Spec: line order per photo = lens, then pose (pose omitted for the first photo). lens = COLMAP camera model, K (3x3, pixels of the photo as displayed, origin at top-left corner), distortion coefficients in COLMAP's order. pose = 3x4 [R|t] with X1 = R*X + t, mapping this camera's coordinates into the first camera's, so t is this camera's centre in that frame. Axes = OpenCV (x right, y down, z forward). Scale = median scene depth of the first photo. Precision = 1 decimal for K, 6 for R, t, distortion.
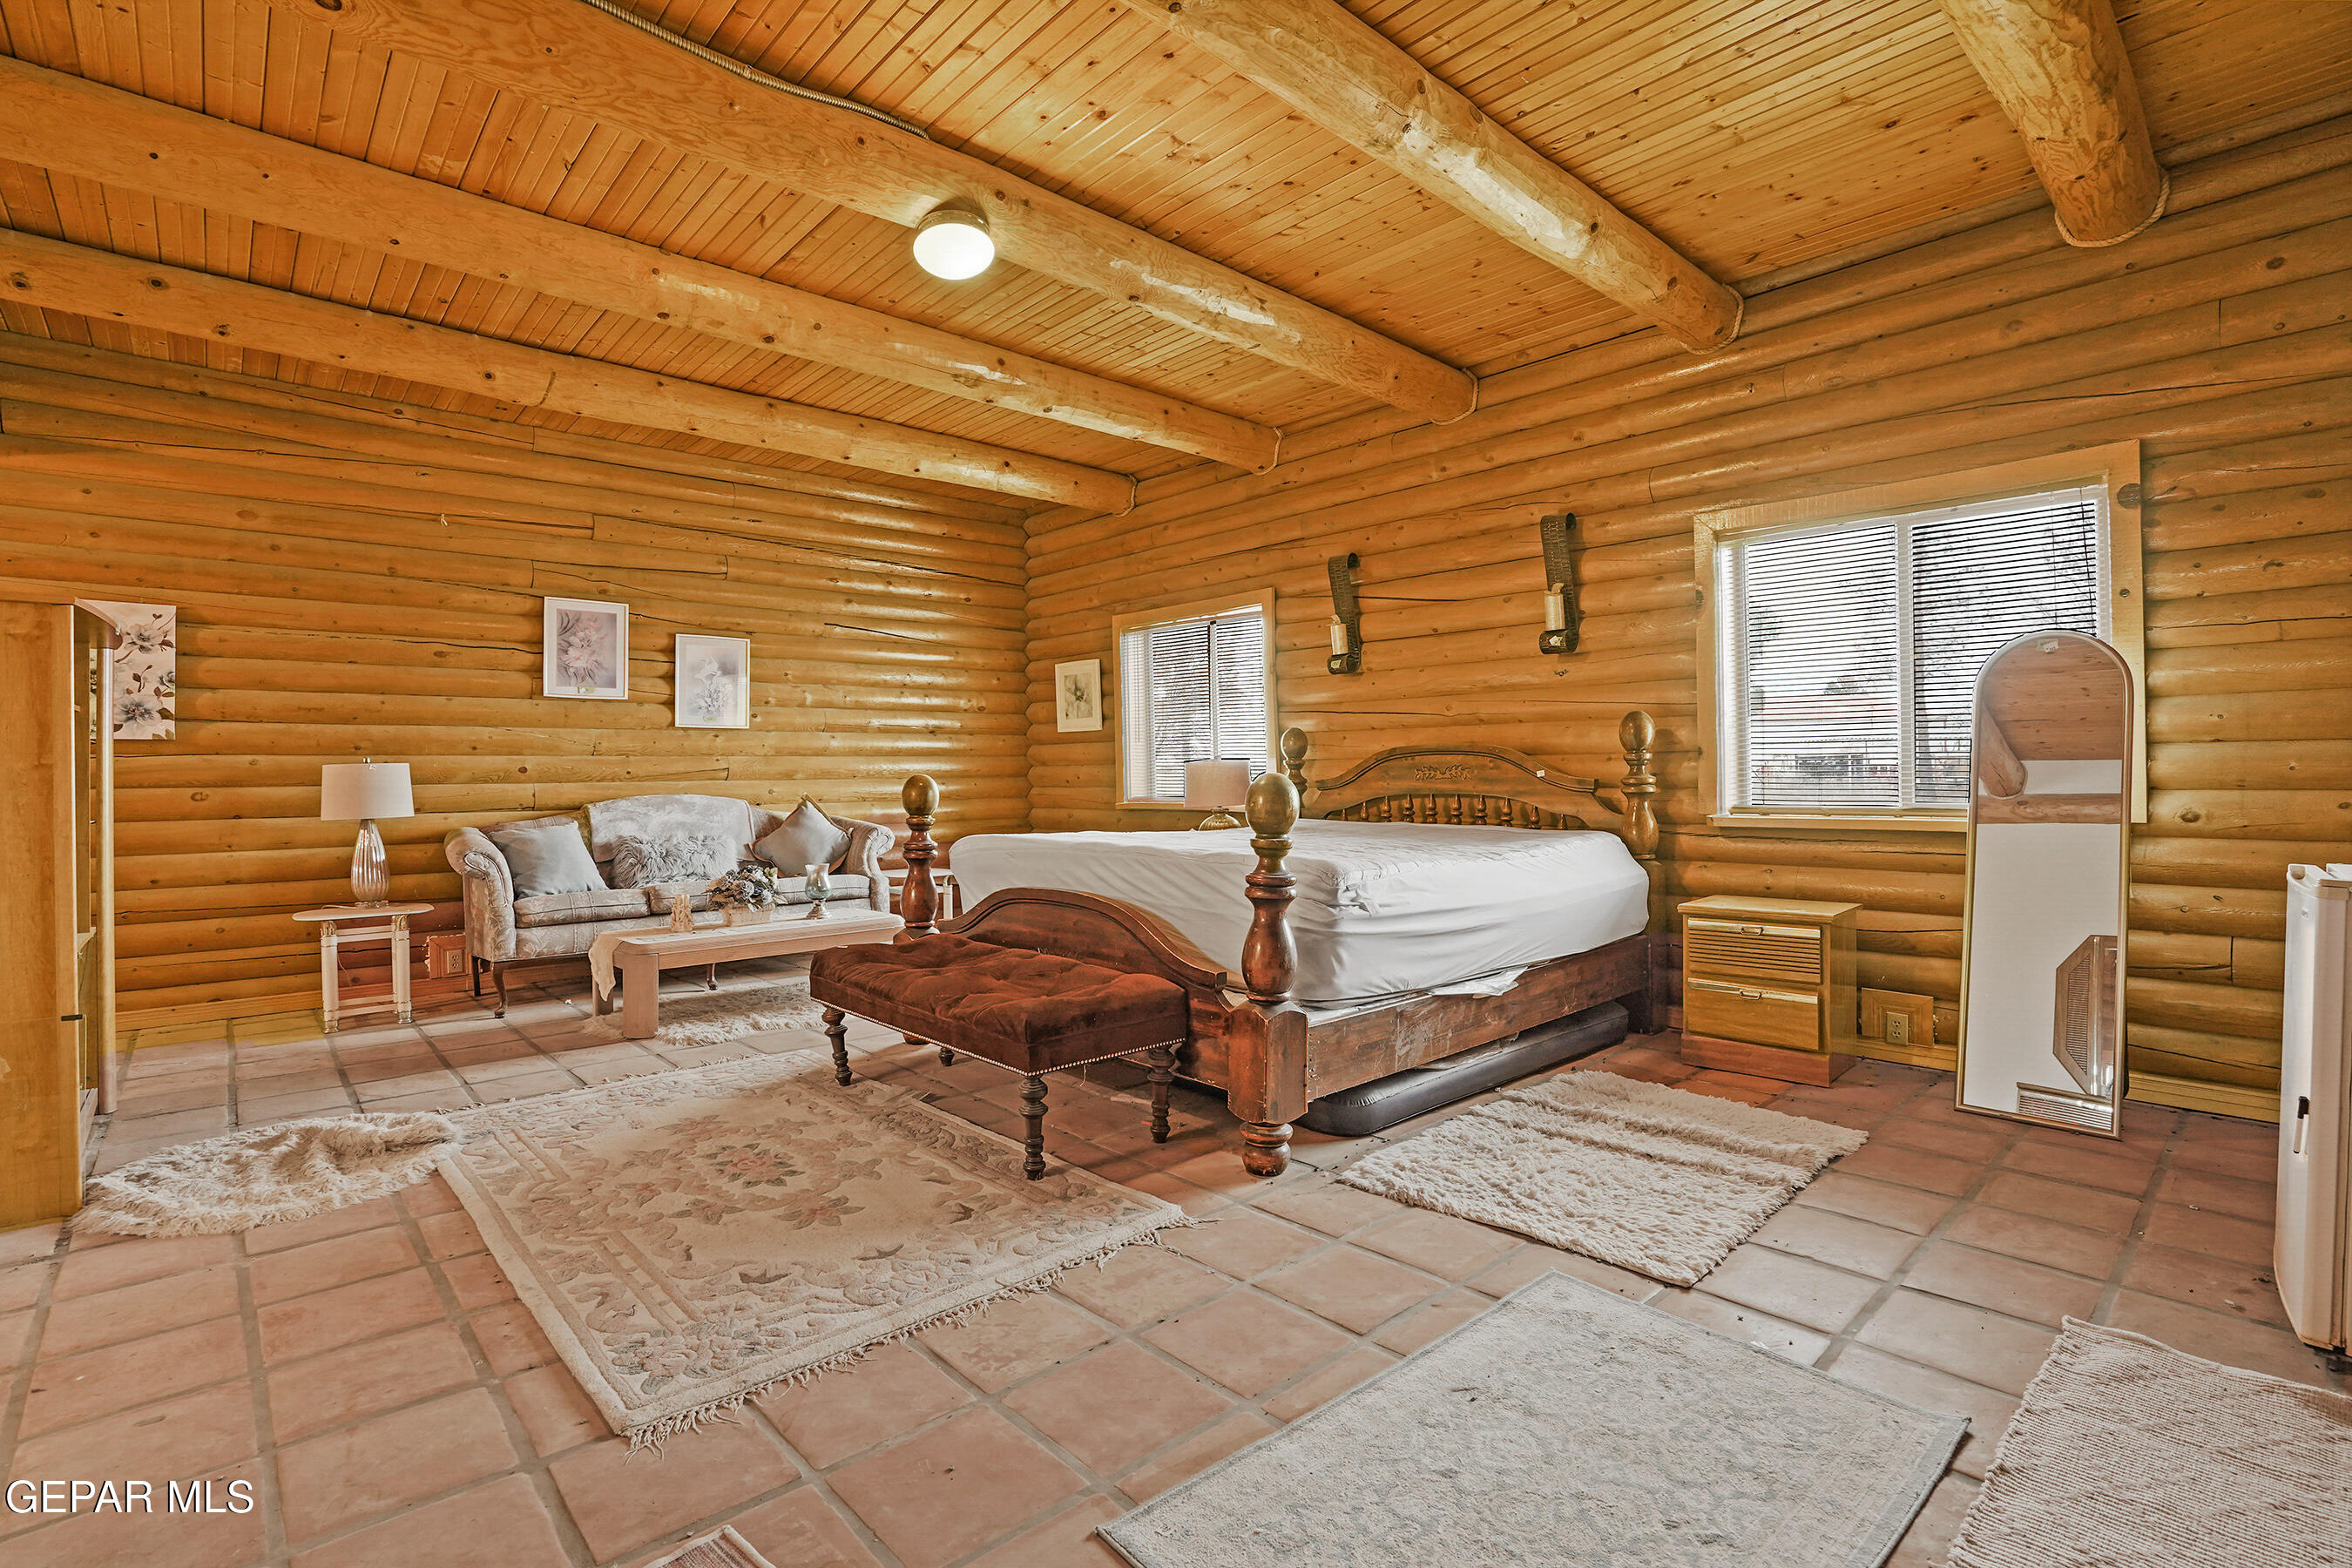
lens RADIAL K [[1109.2, 0, 1169.2], [0, 1109.2, 779.0], [0, 0, 1]] dist [-0.045755, -0.000016]
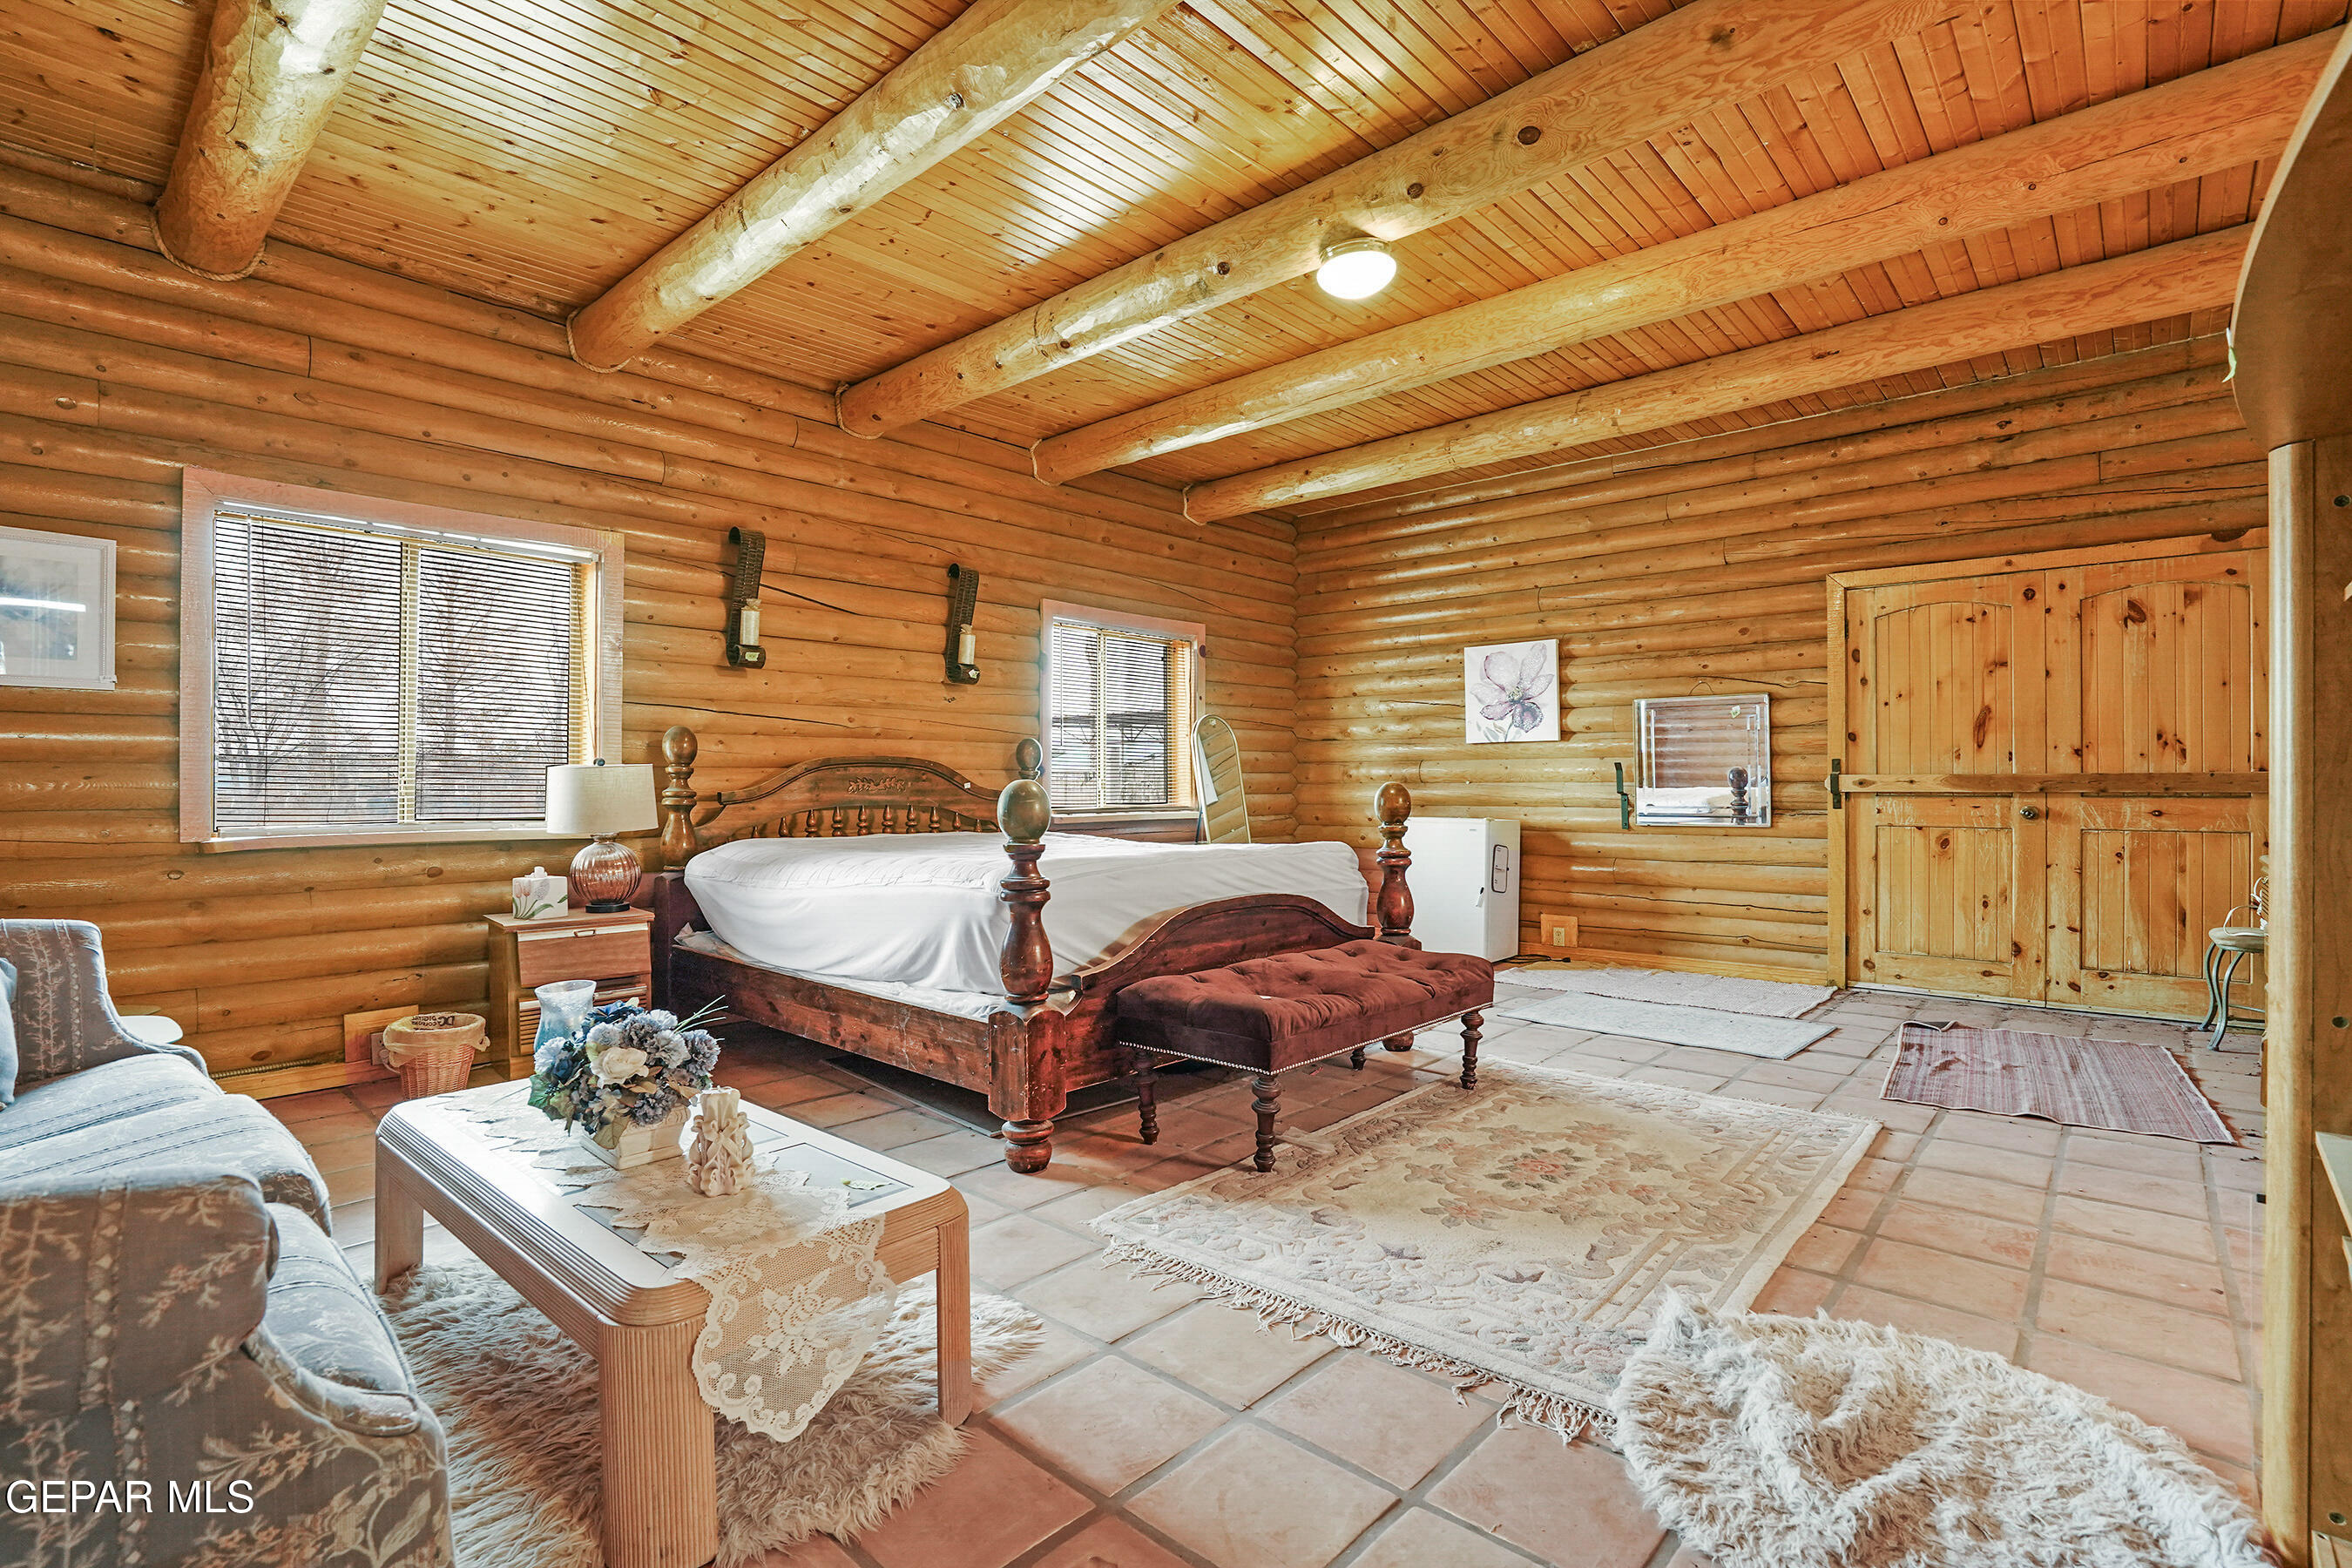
lens RADIAL K [[1109.2, 0, 1169.2], [0, 1109.2, 779.0], [0, 0, 1]] dist [-0.045755, -0.000016]
pose [[-0.097243, 0.013494, 0.995169, -1.288150], [0.009599, 0.999874, -0.012620, 0.007662], [-0.995214, 0.008325, -0.097360, 1.366434]]
